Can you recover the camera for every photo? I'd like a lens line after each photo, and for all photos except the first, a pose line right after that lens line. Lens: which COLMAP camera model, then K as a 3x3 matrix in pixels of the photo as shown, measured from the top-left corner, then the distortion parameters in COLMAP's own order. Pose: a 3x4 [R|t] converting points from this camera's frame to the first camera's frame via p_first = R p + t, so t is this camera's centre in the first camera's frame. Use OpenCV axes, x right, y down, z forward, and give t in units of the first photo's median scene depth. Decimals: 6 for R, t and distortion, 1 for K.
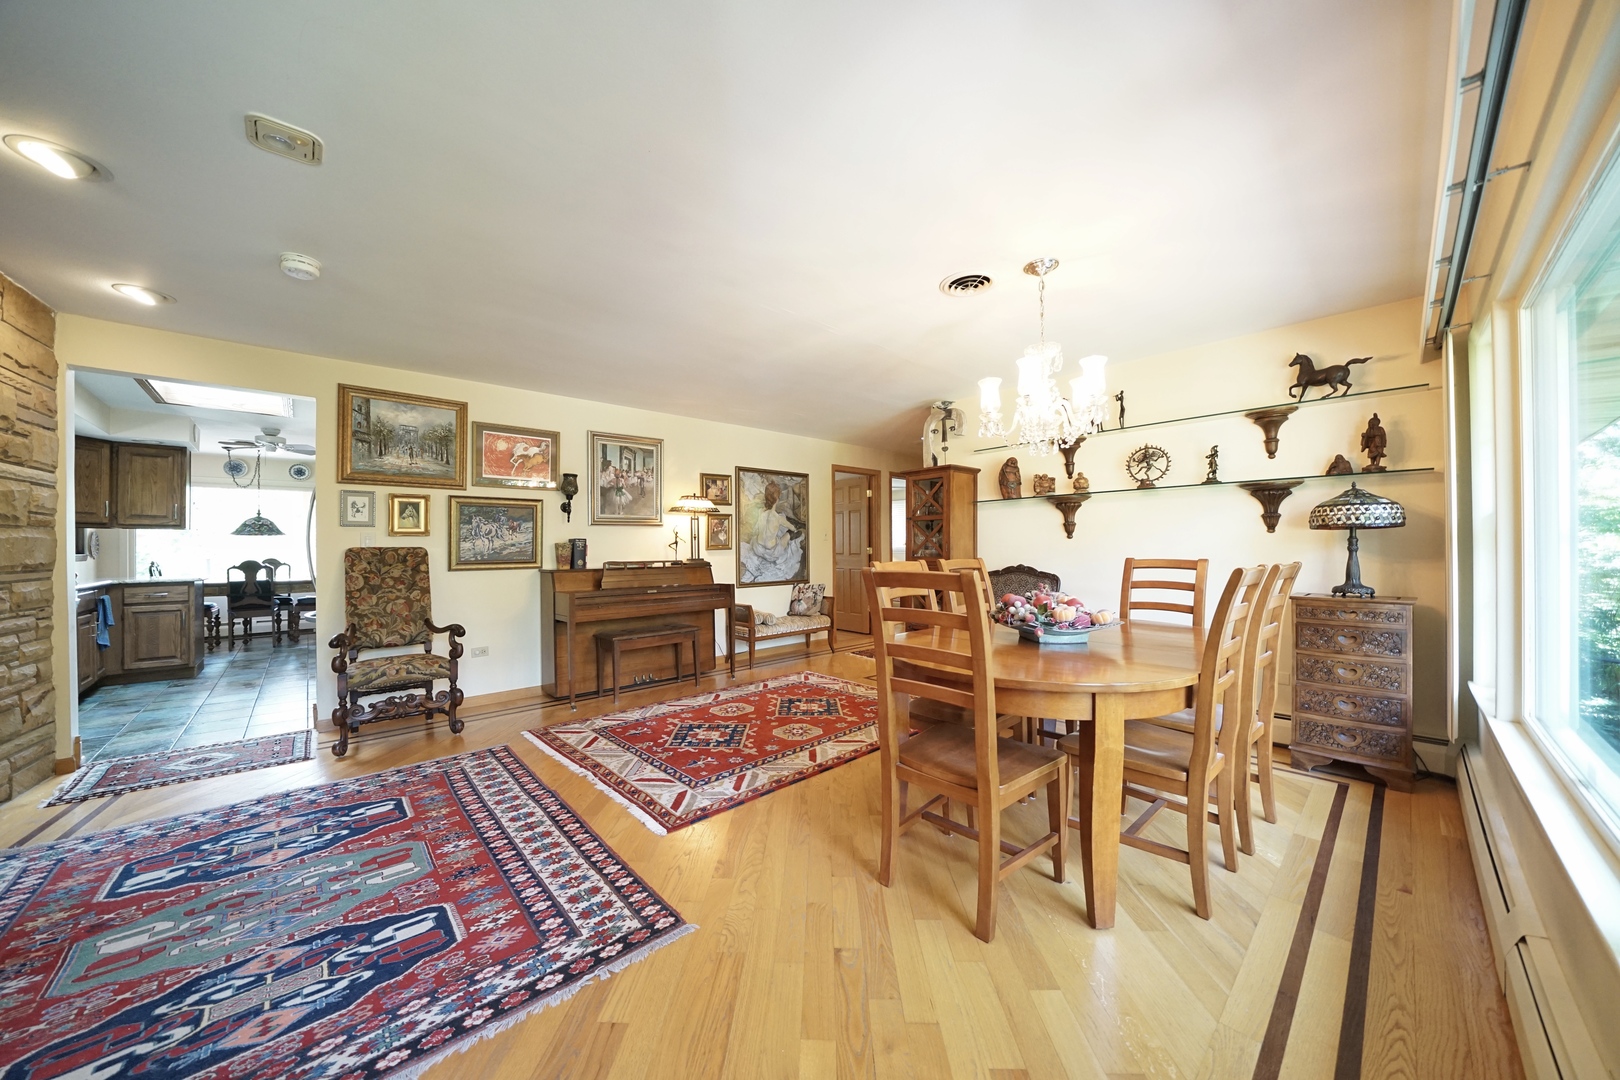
lens RADIAL K [[549.2, 0, 807.2], [0, 549.2, 539.5], [0, 0, 1]] dist [-0.014752, 0.000054]
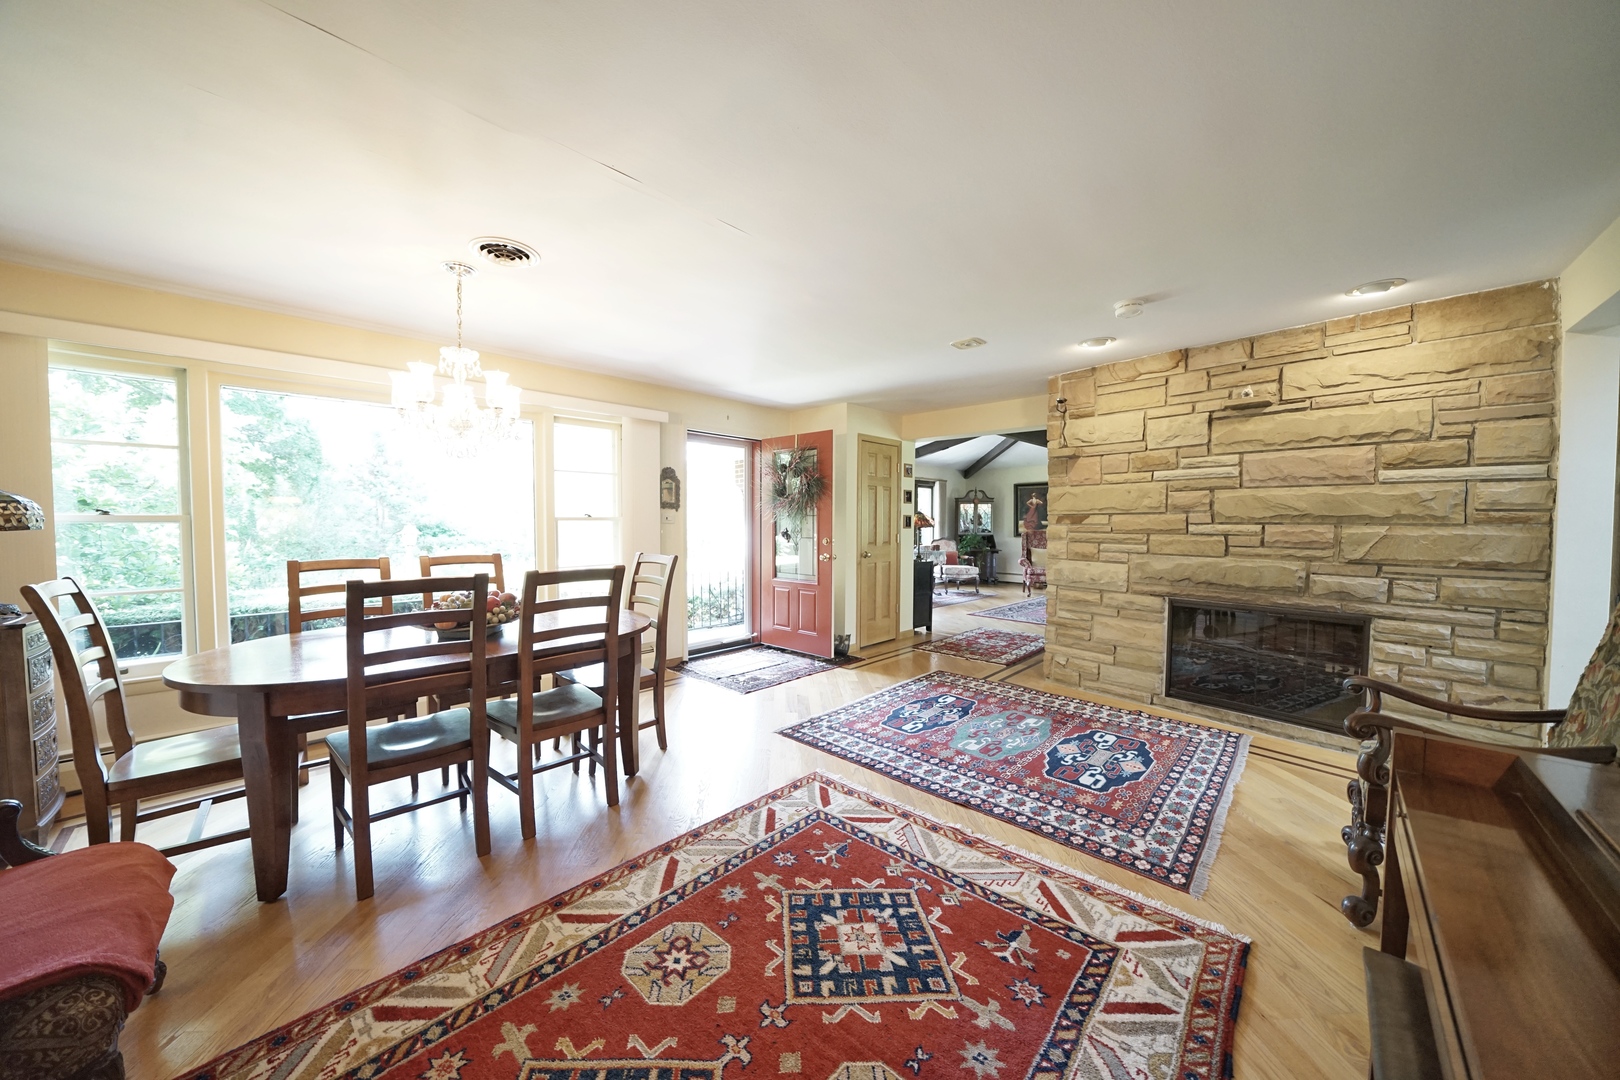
lens RADIAL K [[549.2, 0, 810.3], [0, 549.2, 542.8], [0, 0, 1]] dist [-0.014752, 0.000054]
pose [[-0.997240, 0.007488, -0.073867, -0.111448], [0.005656, 0.999672, 0.024977, -0.017573], [0.074030, 0.024491, -0.996955, 1.647447]]
